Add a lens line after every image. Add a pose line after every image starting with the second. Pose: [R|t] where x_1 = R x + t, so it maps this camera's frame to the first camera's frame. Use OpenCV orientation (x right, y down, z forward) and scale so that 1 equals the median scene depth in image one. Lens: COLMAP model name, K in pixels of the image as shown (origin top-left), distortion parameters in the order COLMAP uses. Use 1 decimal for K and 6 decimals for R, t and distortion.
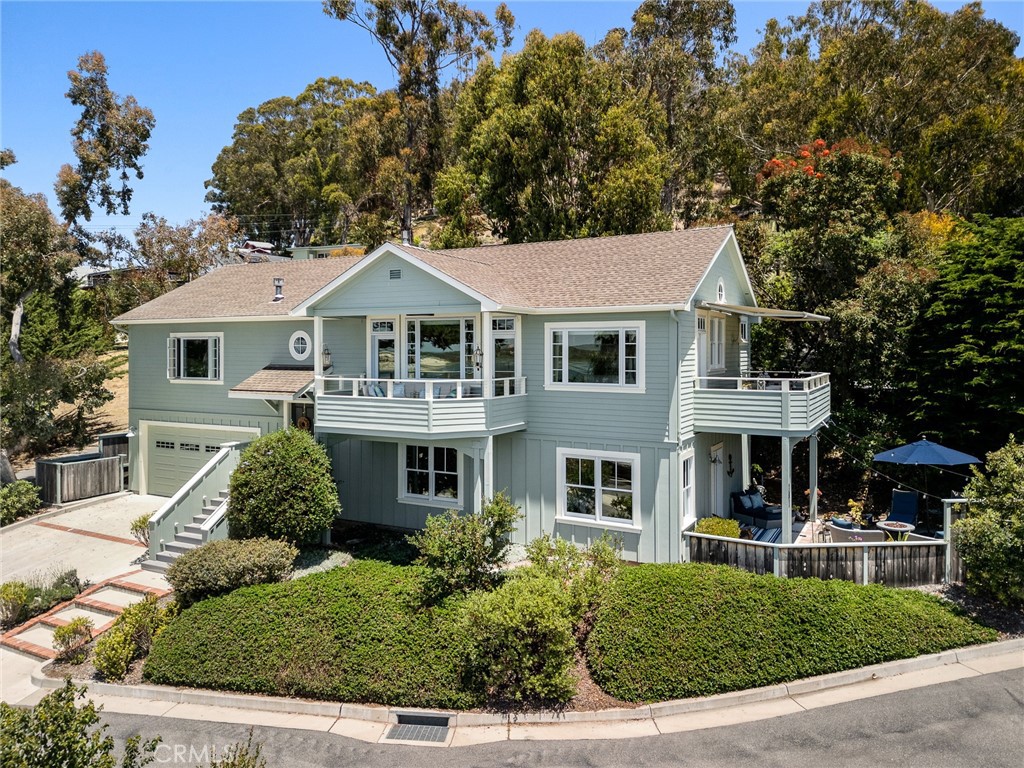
lens RADIAL K [[747.6, 0, 511.4], [0, 747.6, 376.2], [0, 0, 1]] dist [0.032352, -0.007716]
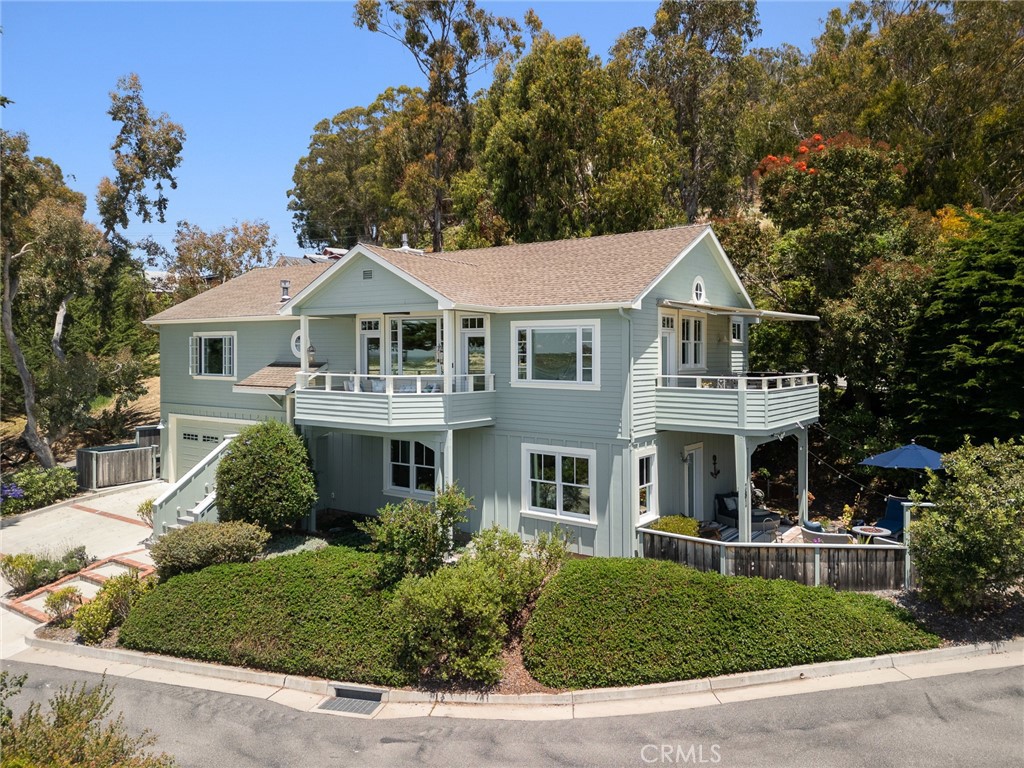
lens RADIAL K [[754.4, 0, 512.0], [0, 754.4, 384.0], [0, 0, 1]] dist [0.032461, -0.003444]
pose [[0.993317, 0.010175, -0.114966, 0.168633], [-0.009860, 0.999946, 0.003303, 0.011240], [0.114994, -0.002147, 0.993364, -0.027837]]
